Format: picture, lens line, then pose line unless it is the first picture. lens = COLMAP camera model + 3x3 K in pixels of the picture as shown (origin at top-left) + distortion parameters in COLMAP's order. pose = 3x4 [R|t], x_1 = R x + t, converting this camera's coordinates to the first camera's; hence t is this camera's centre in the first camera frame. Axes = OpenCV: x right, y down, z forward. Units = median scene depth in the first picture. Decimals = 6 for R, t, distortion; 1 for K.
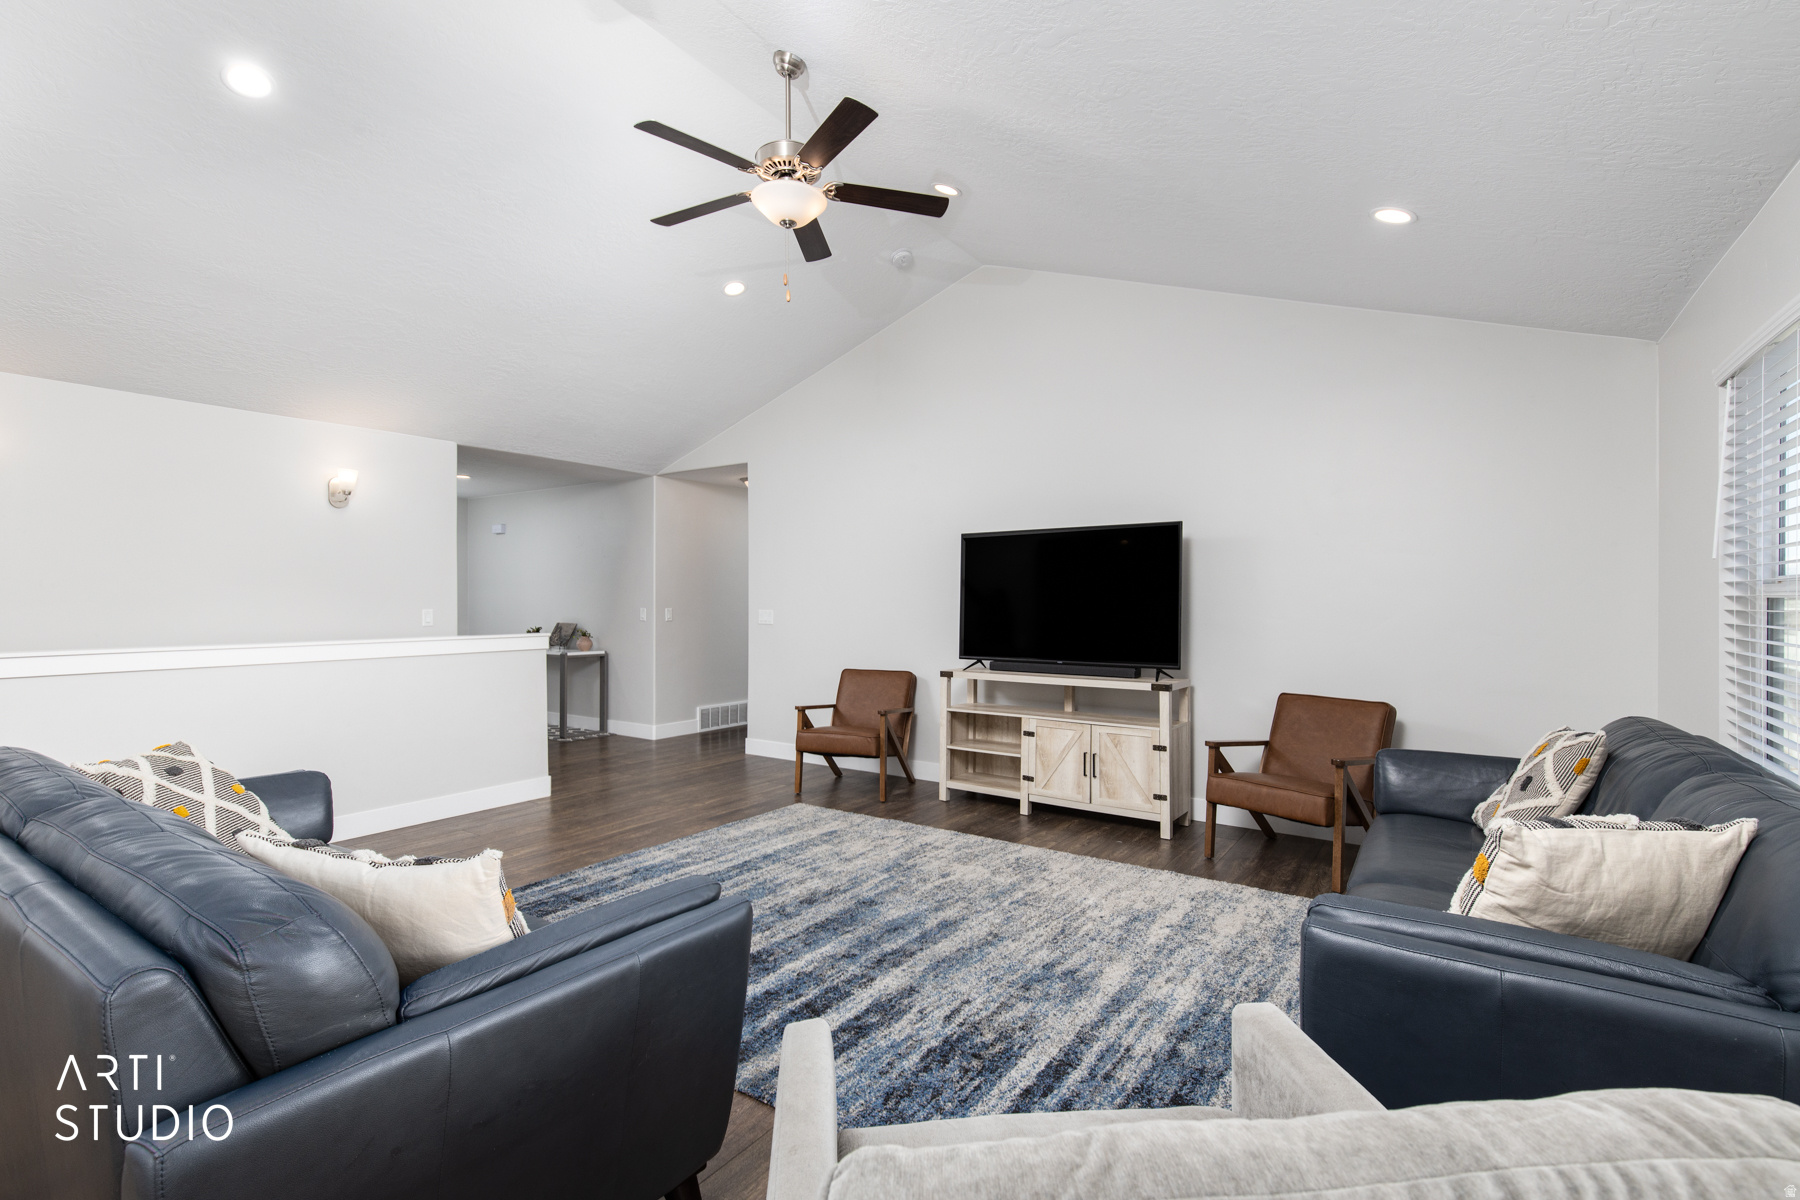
lens RADIAL K [[856.3, 0, 897.3], [0, 856.3, 602.7], [0, 0, 1]] dist [0.005866, -0.000404]
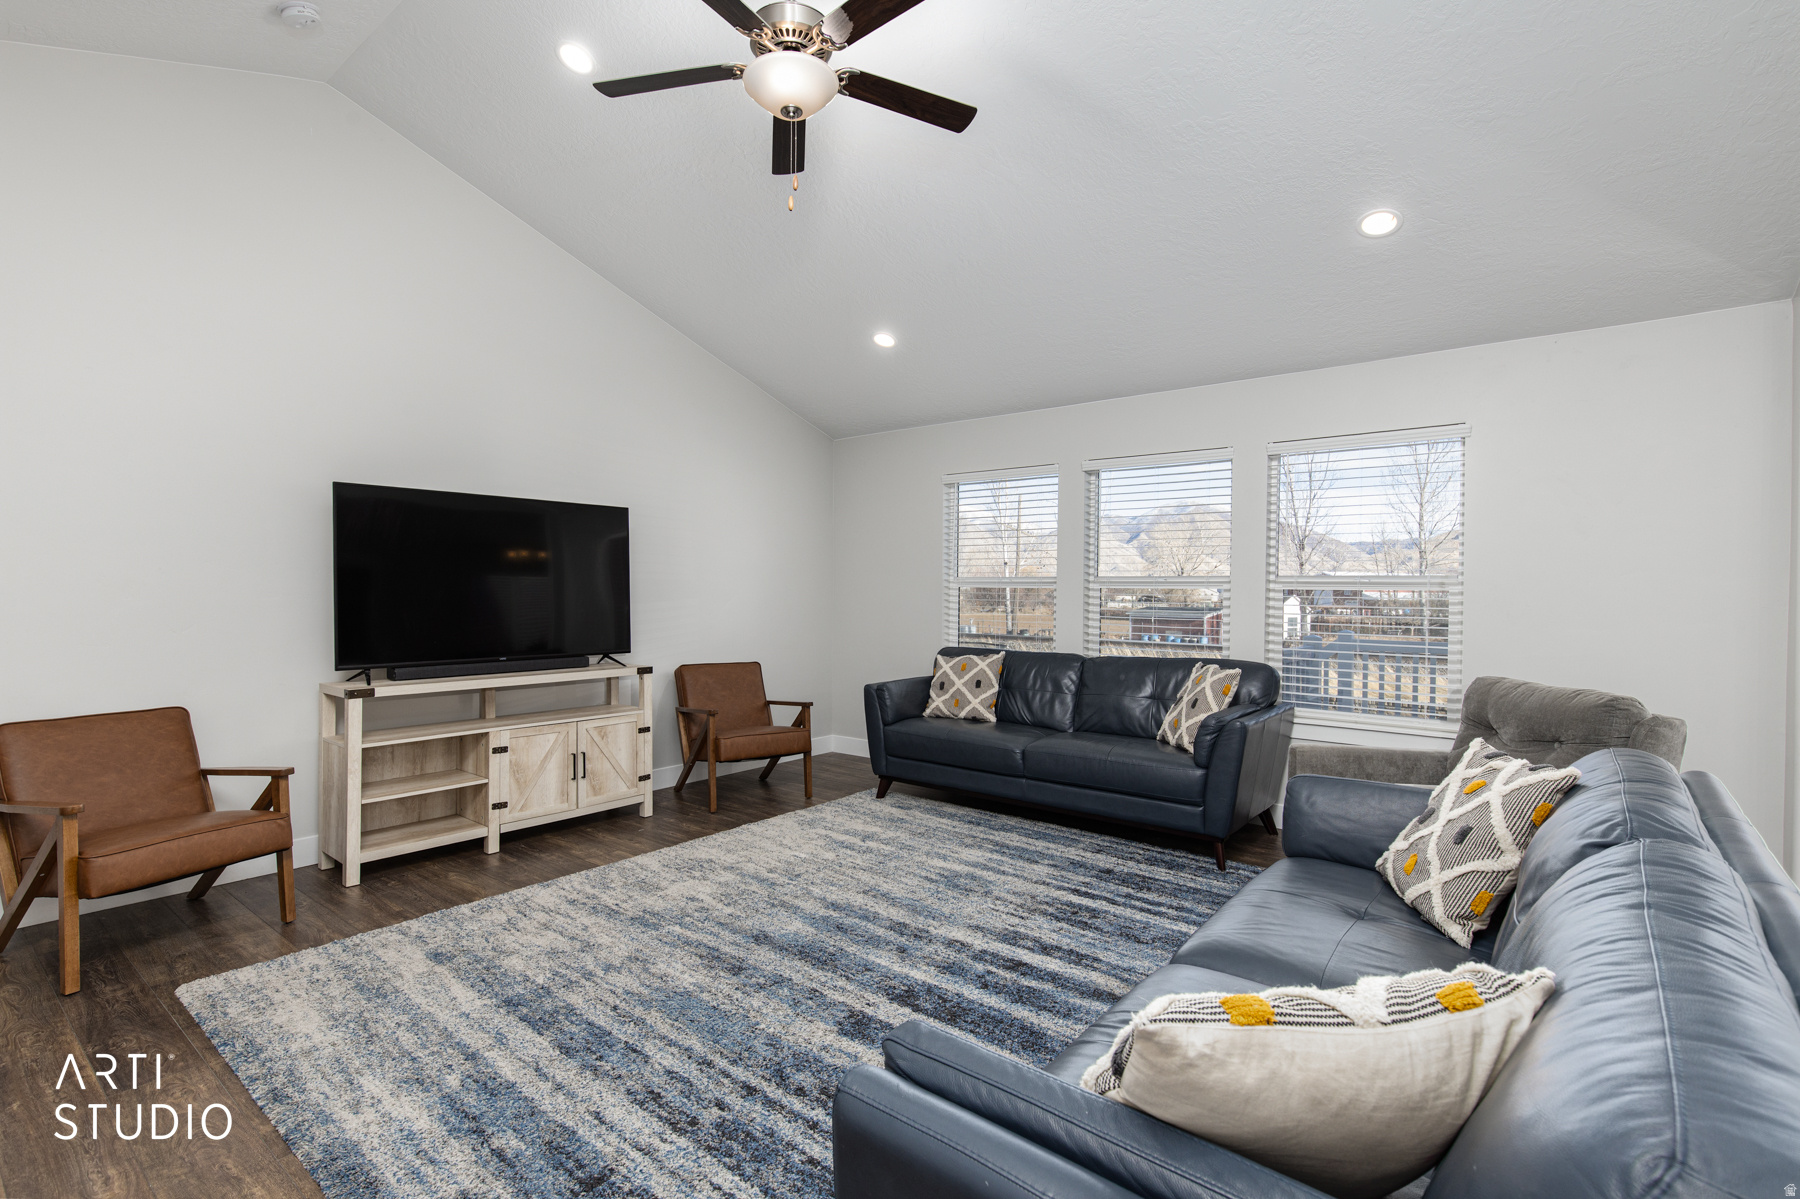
lens RADIAL K [[856.3, 0, 896.2], [0, 856.3, 592.4], [0, 0, 1]] dist [0.005866, -0.000404]
pose [[0.049346, -0.005363, 0.998767, -0.785280], [-0.001425, 0.999984, 0.005440, -0.000040], [-0.998781, -0.001691, 0.049337, 0.731925]]
